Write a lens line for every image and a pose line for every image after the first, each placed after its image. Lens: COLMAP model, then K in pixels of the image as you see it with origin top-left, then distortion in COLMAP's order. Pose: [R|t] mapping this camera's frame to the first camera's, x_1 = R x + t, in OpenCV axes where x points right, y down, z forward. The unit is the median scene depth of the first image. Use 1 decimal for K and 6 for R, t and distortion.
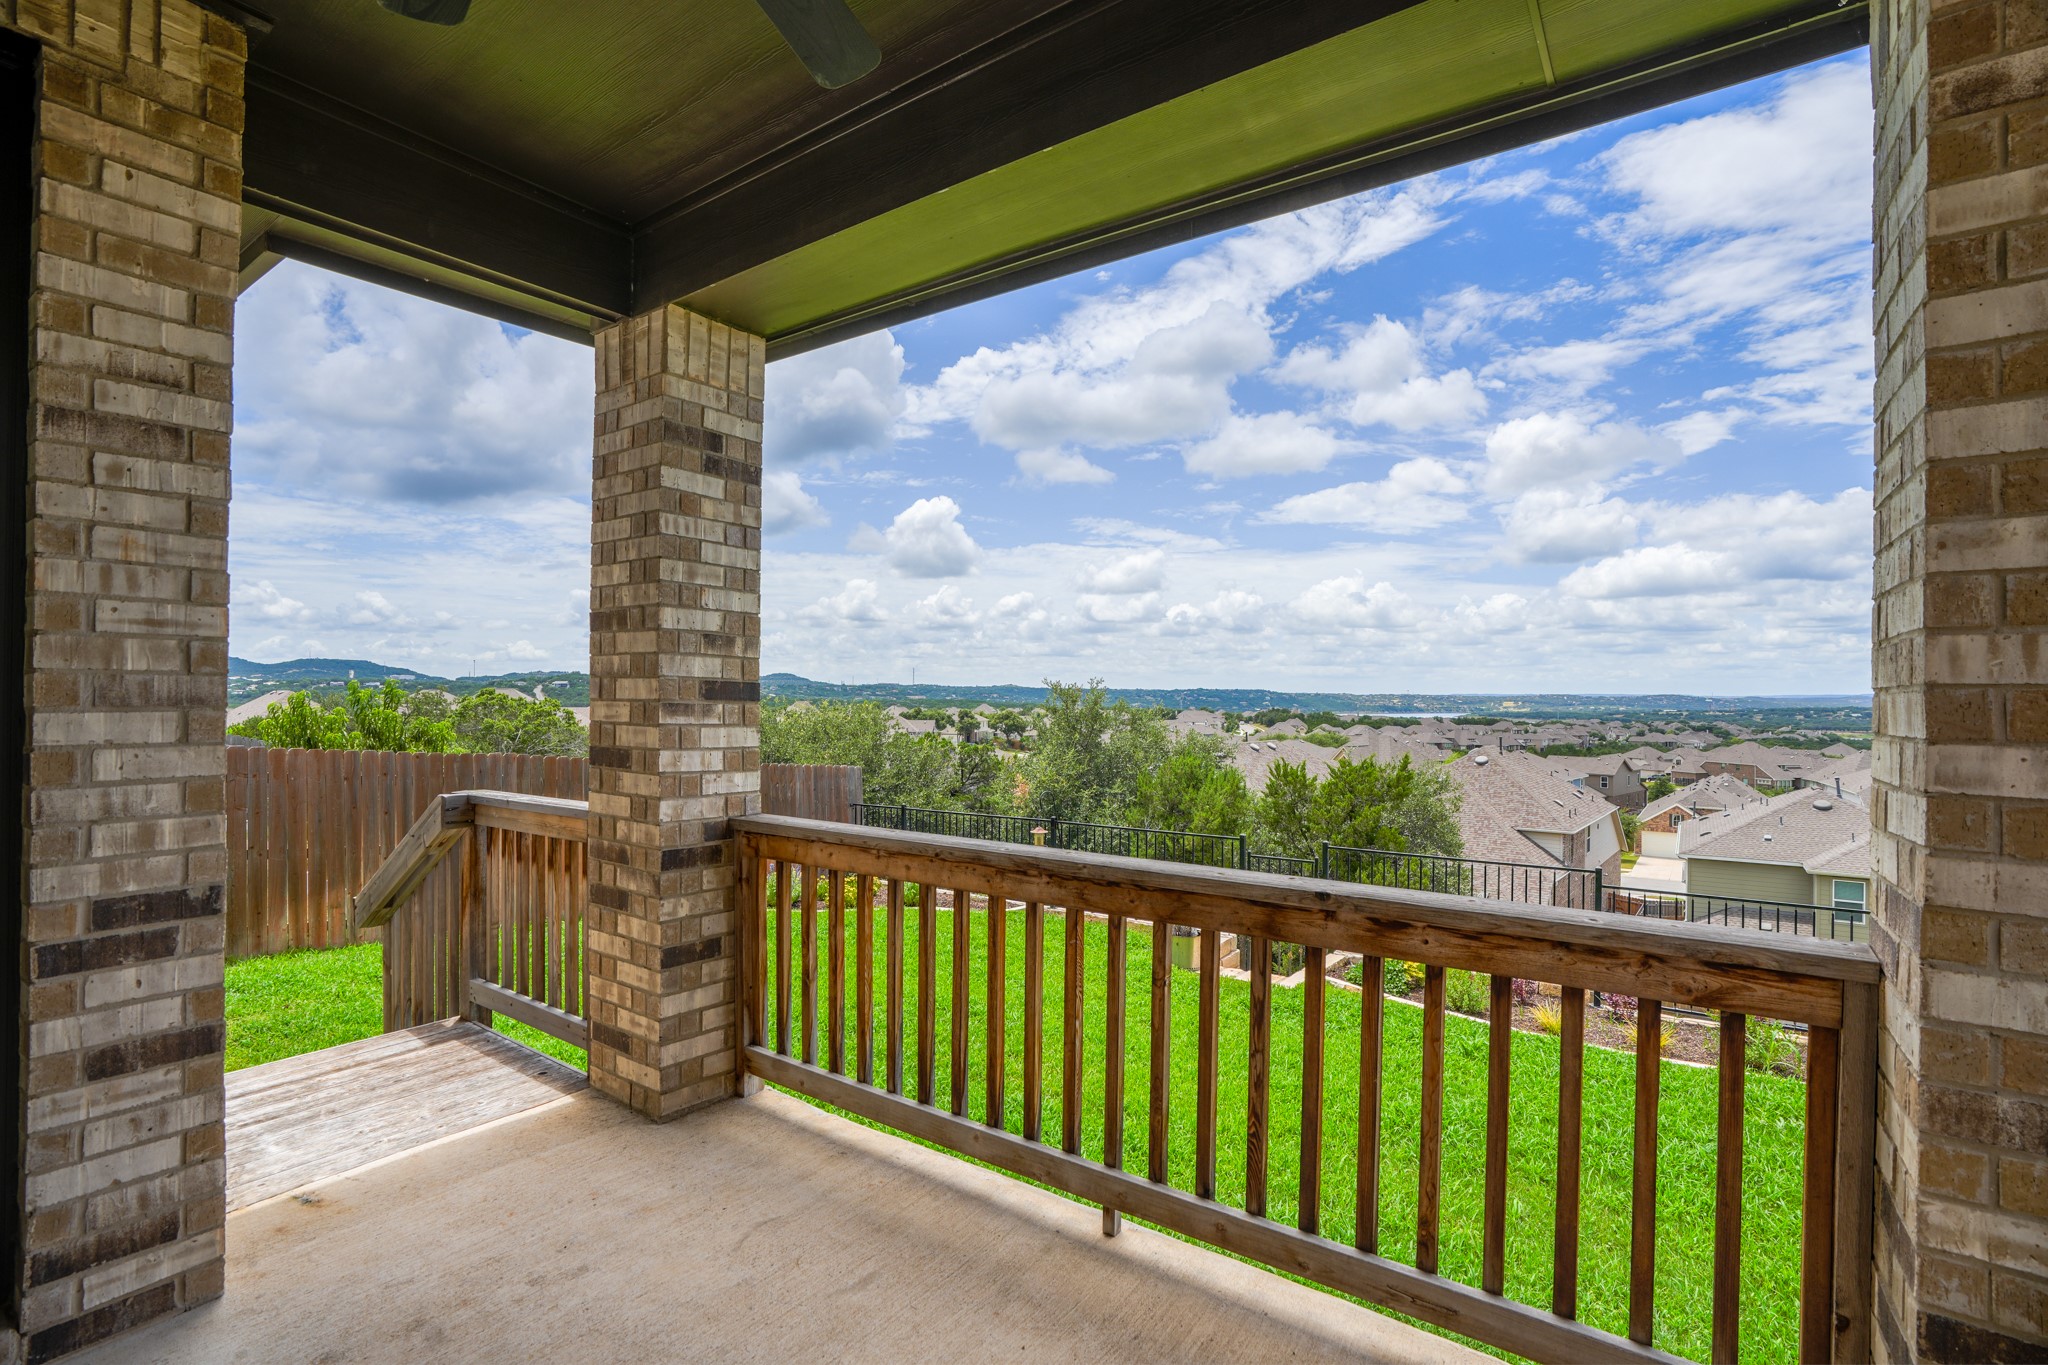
lens RADIAL K [[960.4, 0, 1032.7], [0, 960.4, 747.4], [0, 0, 1]] dist [-0.042192, 0.022968]
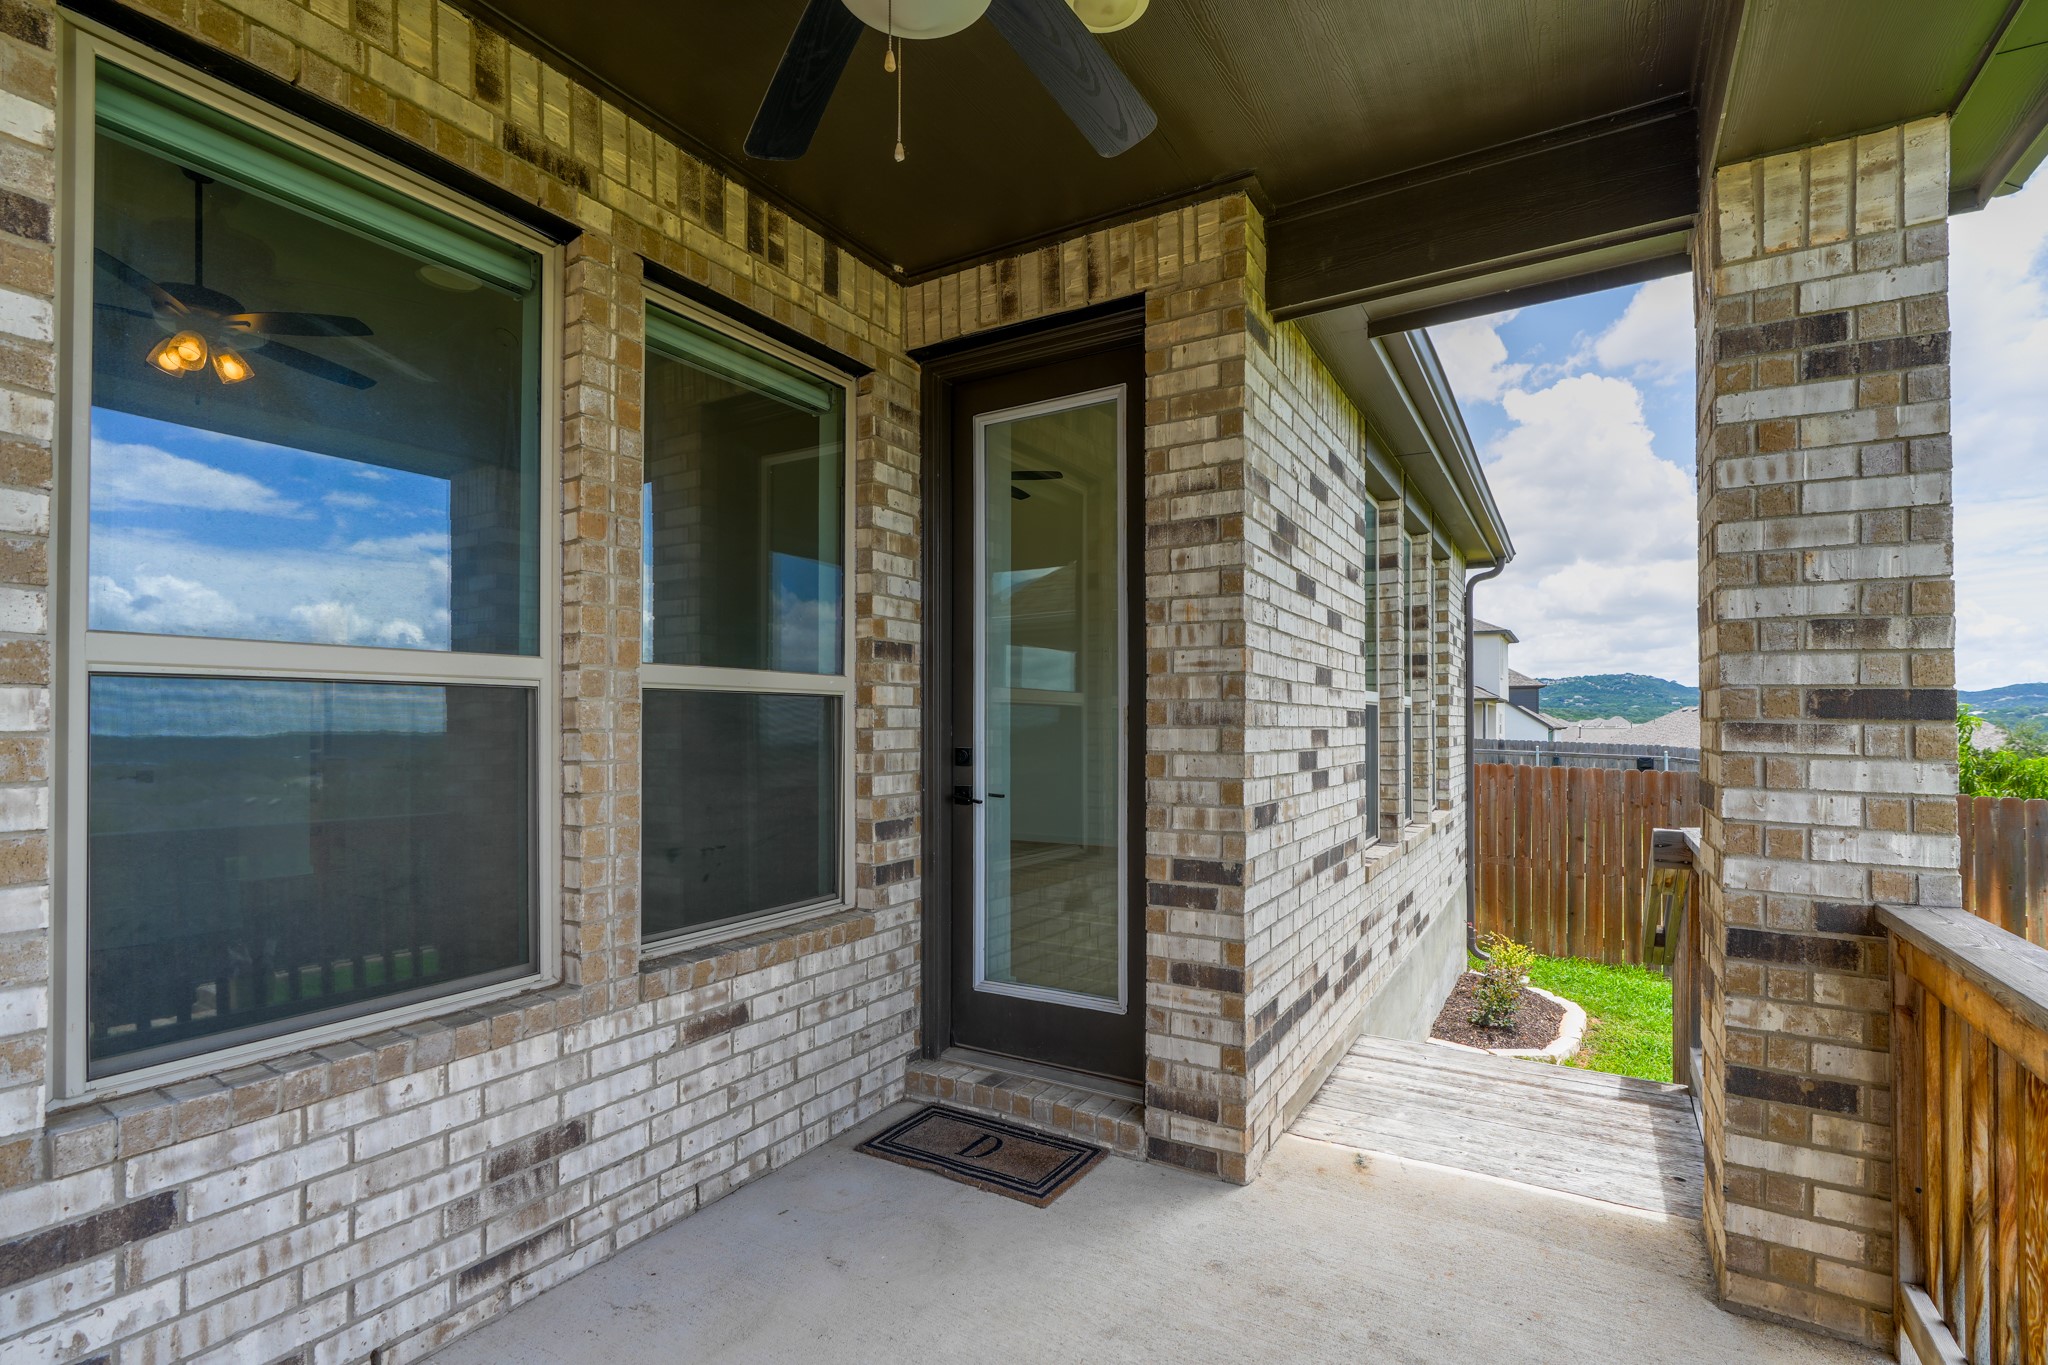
lens RADIAL K [[955.1, 0, 1024.8], [0, 955.1, 748.7], [0, 0, 1]] dist [0.001570, 0.000195]
pose [[0.092657, 0.018804, -0.995521, 0.168767], [-0.051530, 0.998572, 0.014065, -0.005811], [0.994364, 0.049996, 0.093493, 0.239861]]
